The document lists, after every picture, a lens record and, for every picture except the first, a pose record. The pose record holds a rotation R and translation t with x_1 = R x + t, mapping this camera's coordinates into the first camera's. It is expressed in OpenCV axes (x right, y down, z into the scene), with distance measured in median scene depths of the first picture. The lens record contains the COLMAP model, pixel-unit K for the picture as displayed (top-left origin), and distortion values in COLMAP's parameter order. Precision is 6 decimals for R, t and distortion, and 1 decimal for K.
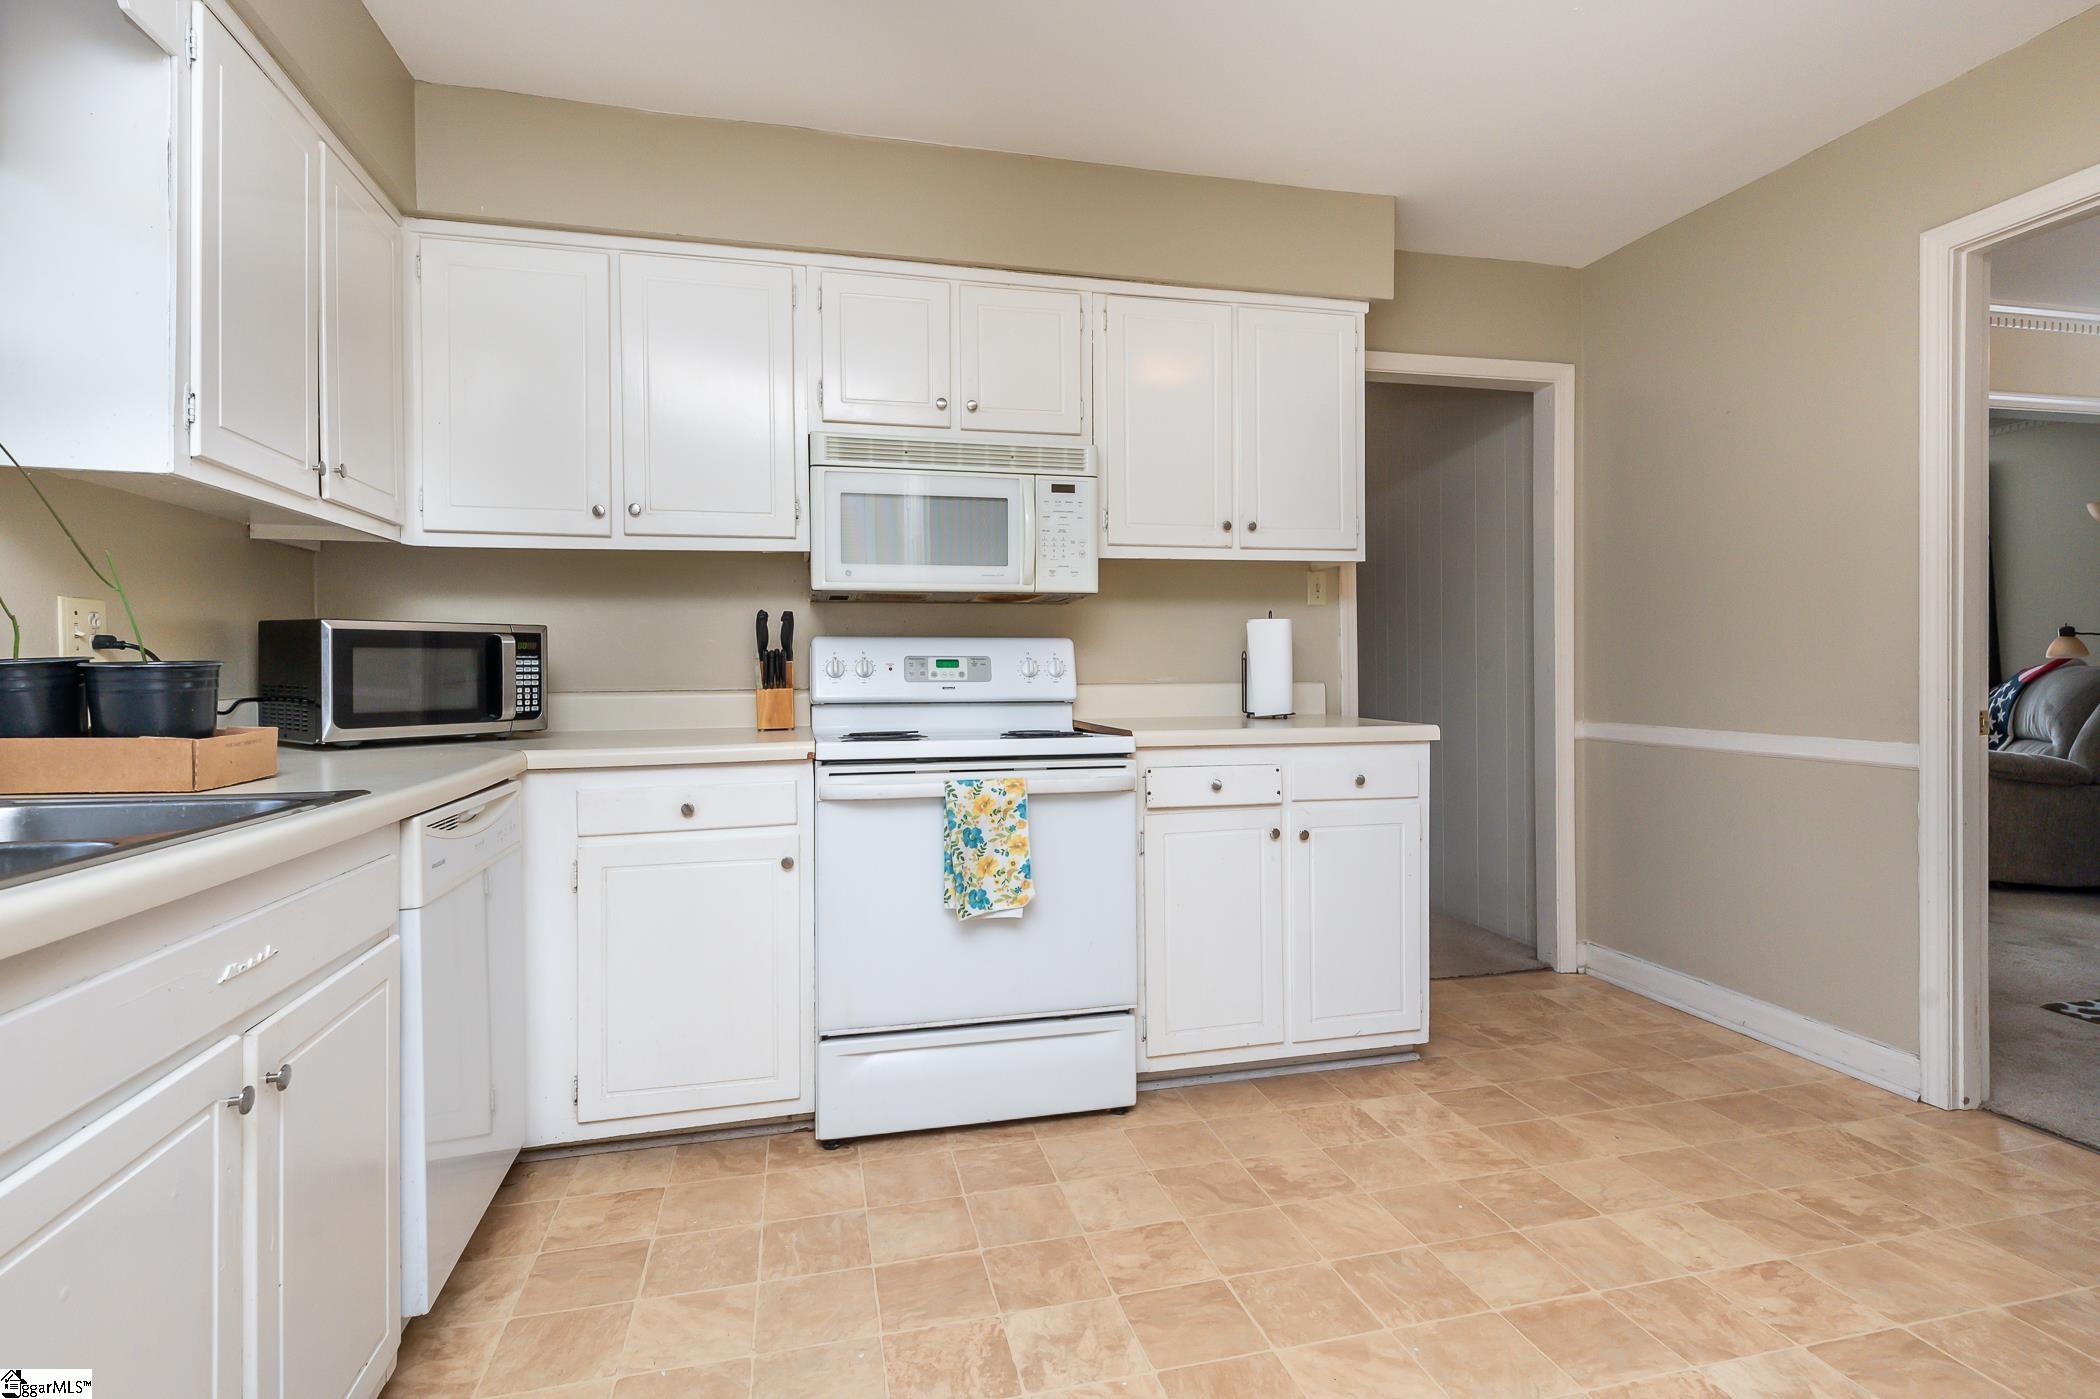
lens RADIAL K [[1038.6, 0, 1050.1], [0, 1038.6, 671.8], [0, 0, 1]] dist [0.029009, -0.018346]
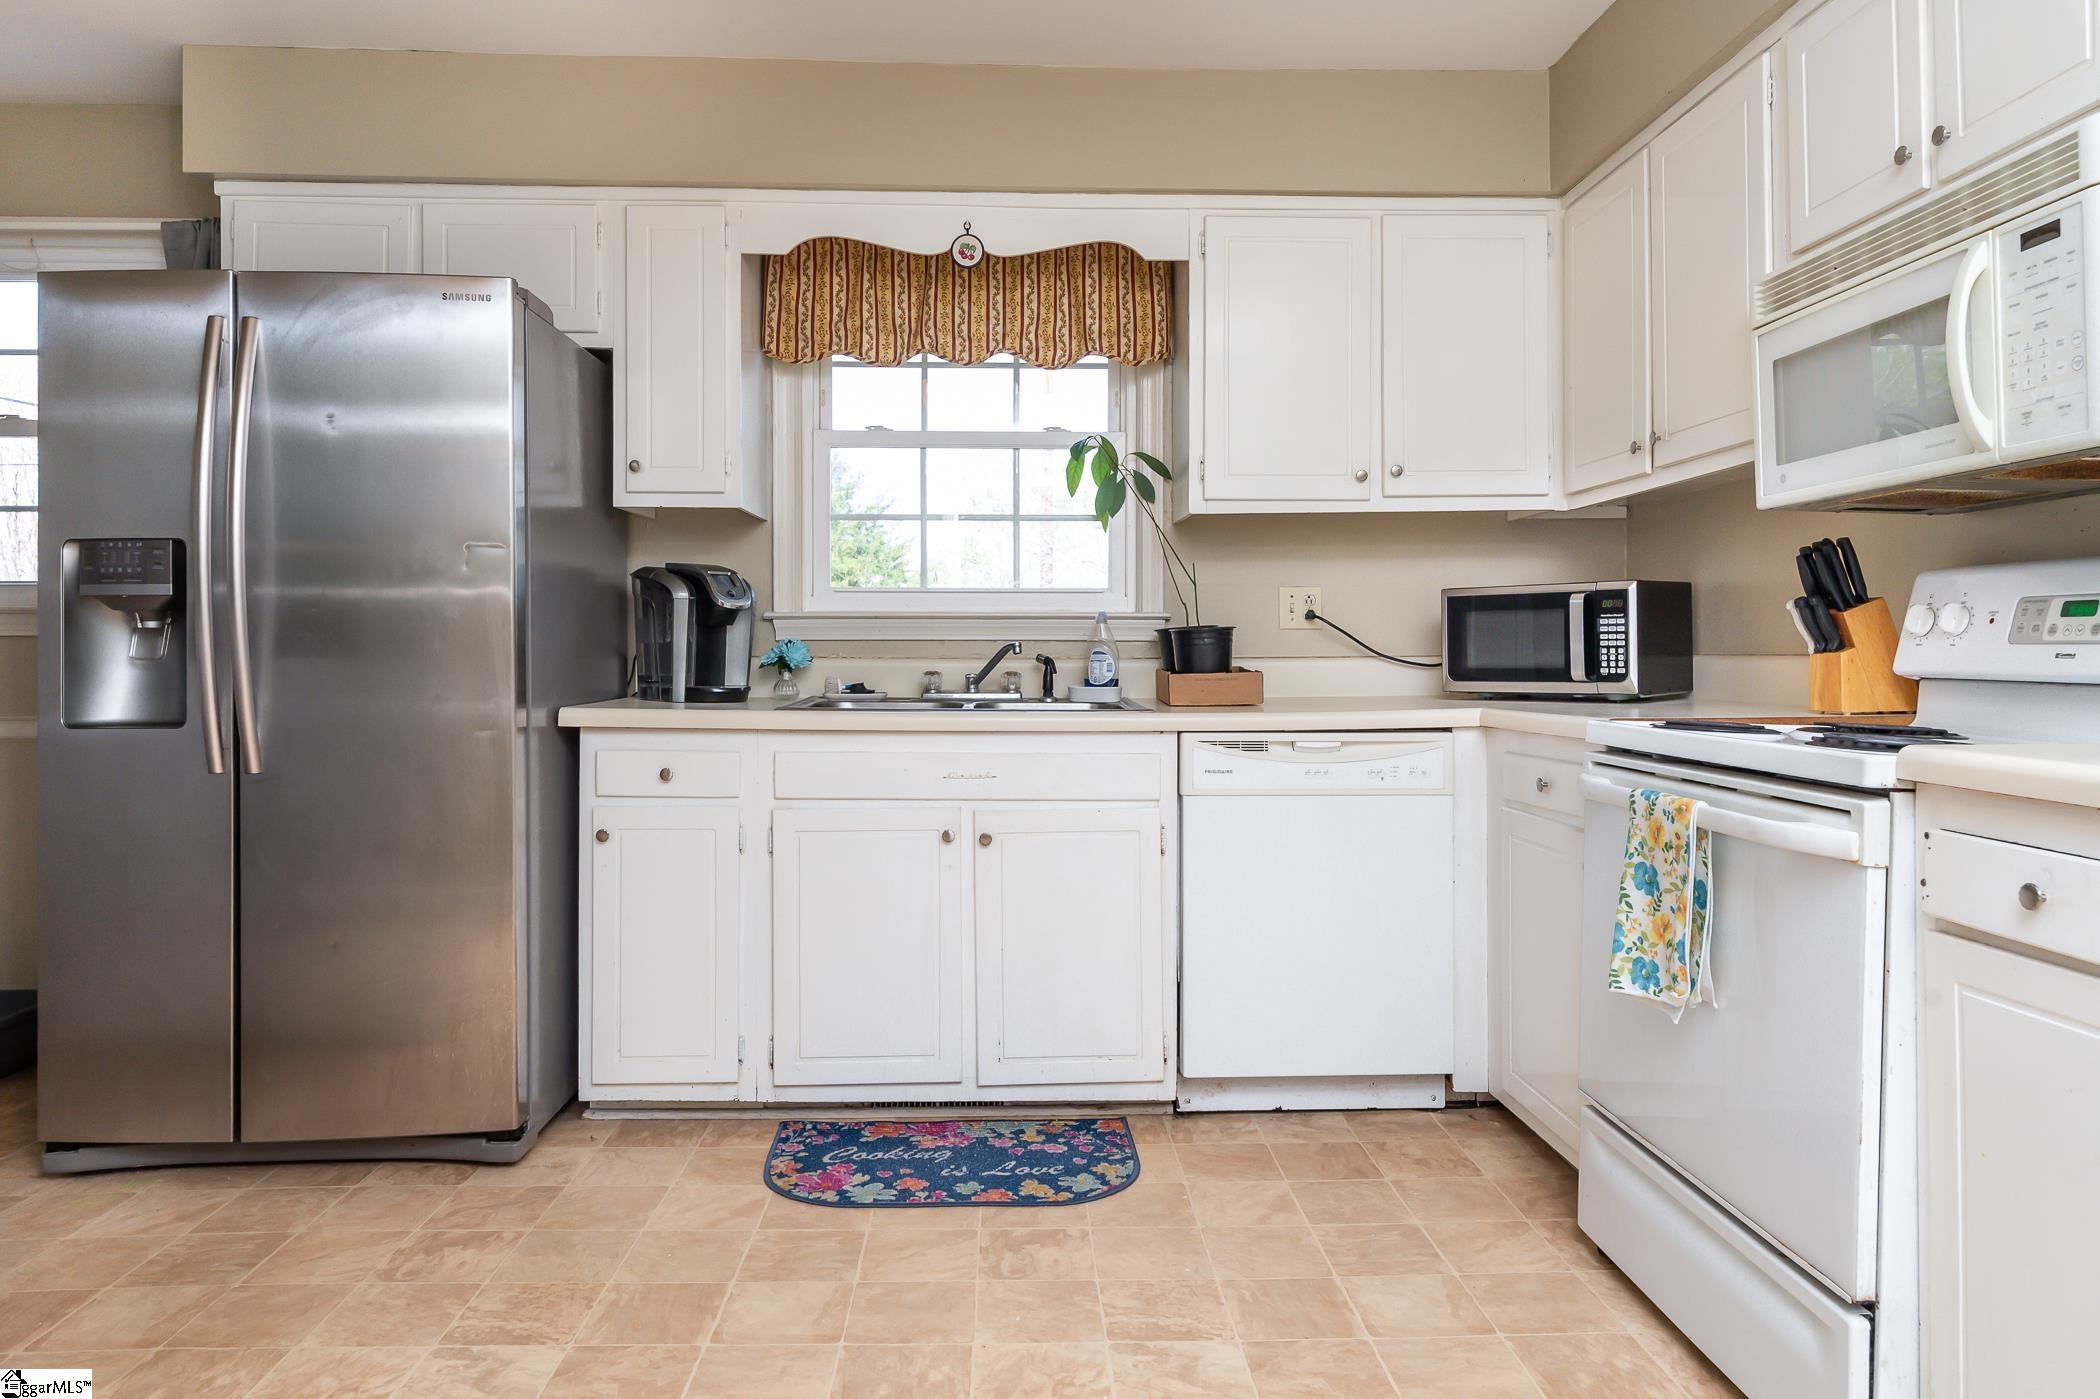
lens RADIAL K [[1315.2, 0, 1050.0], [0, 1315.2, 699.5], [0, 0, 1]] dist [-0.078412, -0.001063]
pose [[-0.205176, 0.041010, -0.977866, 0.734382], [0.004760, 0.999152, 0.040904, 0.011429], [0.978714, 0.003738, -0.205197, 0.746502]]
